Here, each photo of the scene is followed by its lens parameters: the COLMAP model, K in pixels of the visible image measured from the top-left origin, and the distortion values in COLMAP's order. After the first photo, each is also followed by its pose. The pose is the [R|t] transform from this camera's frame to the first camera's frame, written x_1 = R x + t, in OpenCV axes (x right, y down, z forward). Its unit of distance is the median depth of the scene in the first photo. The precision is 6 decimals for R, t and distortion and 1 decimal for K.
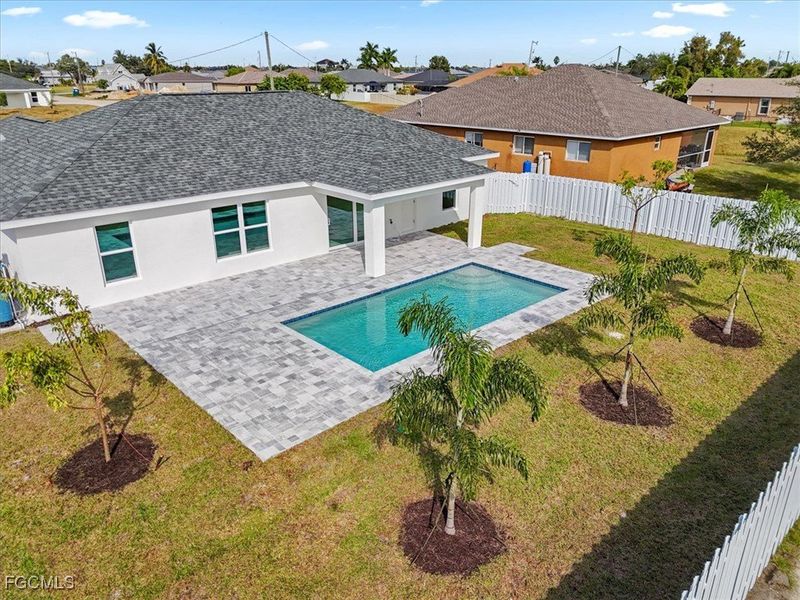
lens RADIAL K [[583.9, 0, 399.3], [0, 583.9, 304.0], [0, 0, 1]] dist [0.043749, -0.029169]
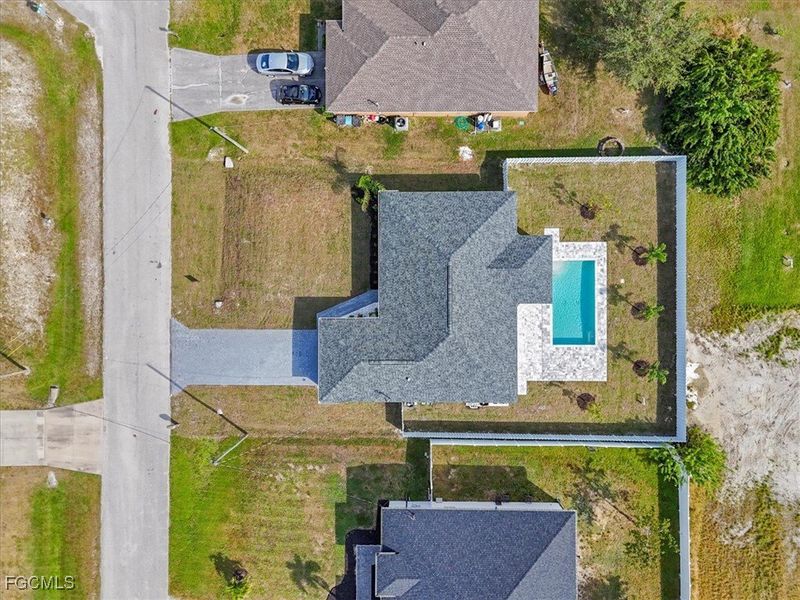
lens RADIAL K [[583.9, 0, 400.7], [0, 583.9, 300.2], [0, 0, 1]] dist [0.043749, -0.029169]
pose [[0.680559, -0.732587, -0.012514, -0.515709], [0.304432, 0.267193, 0.914292, -3.097197], [-0.666454, -0.626039, 0.404863, 0.303435]]
